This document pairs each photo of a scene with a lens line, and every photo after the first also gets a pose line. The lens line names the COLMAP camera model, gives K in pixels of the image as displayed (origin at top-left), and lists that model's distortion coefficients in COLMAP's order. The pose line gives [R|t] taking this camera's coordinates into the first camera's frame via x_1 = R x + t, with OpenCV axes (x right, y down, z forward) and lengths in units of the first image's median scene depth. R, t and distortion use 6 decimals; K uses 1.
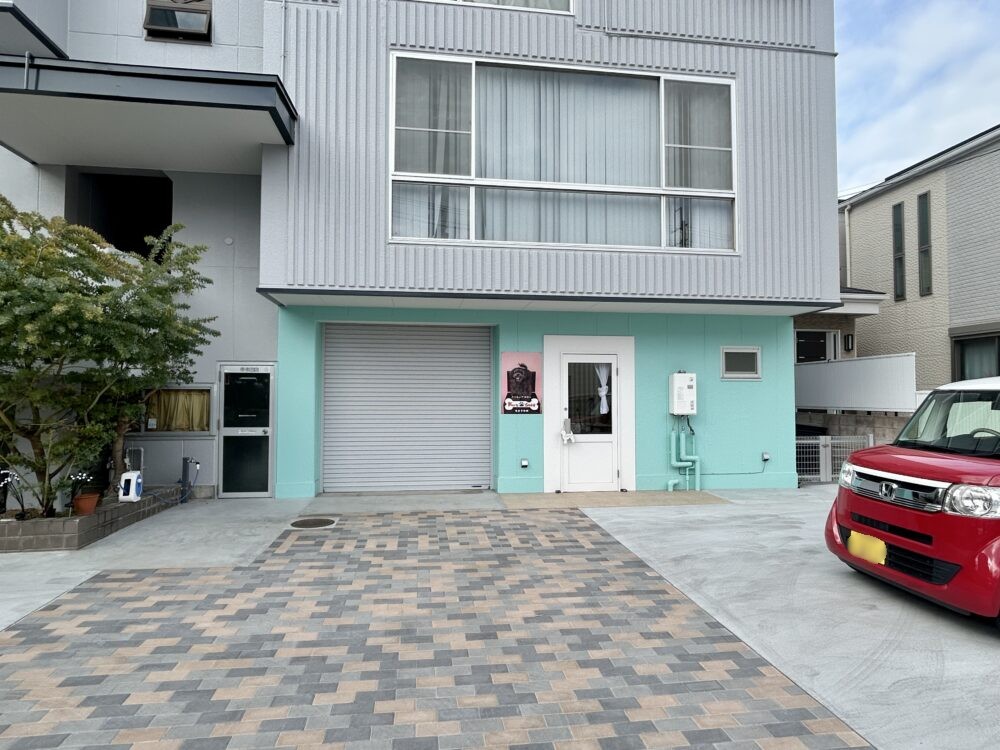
lens RADIAL K [[574.7, 0, 500.0], [0, 574.7, 375.0], [0, 0, 1]] dist [-0.000332, -0.000024]
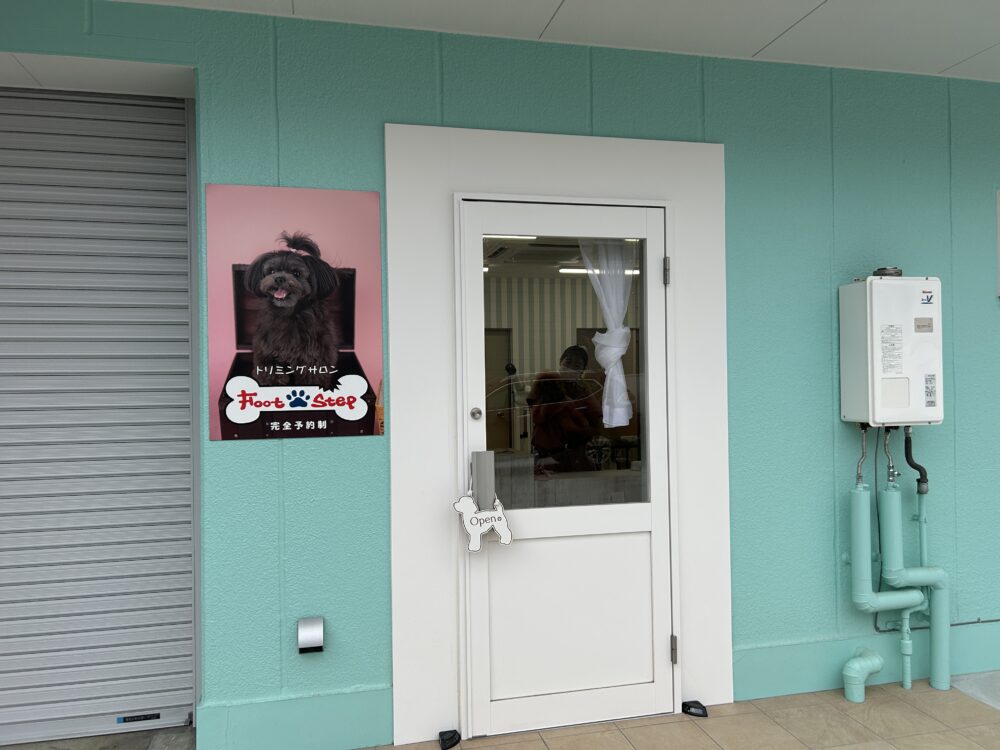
lens RADIAL K [[761.8, 0, 500.0], [0, 761.8, 375.0], [0, 0, 1]] dist [0.027142, -0.003282]
pose [[0.995482, -0.015393, 0.093694, 0.093372], [0.012281, 0.999356, 0.033705, 0.030272], [-0.094152, -0.032402, 0.995030, 0.658039]]
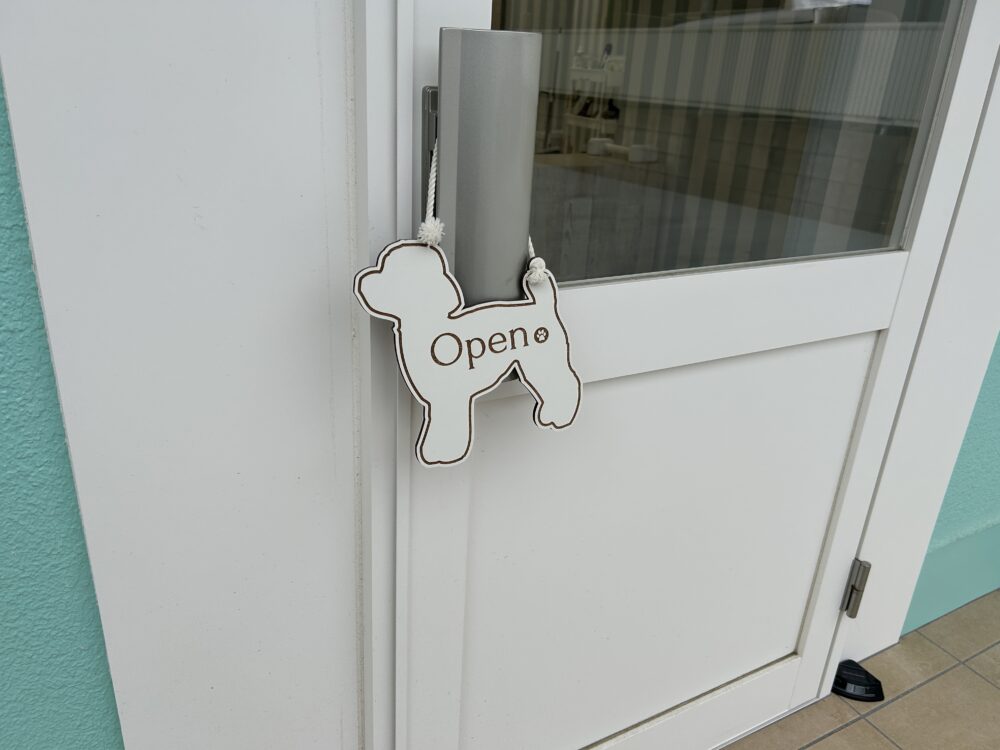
lens RADIAL K [[761.8, 0, 500.0], [0, 761.8, 375.0], [0, 0, 1]] dist [0.027142, -0.003282]
pose [[0.926816, -0.097096, 0.362747, 0.088689], [-0.067828, 0.906819, 0.416027, 0.074806], [-0.369340, -0.410185, 0.833868, 0.922066]]
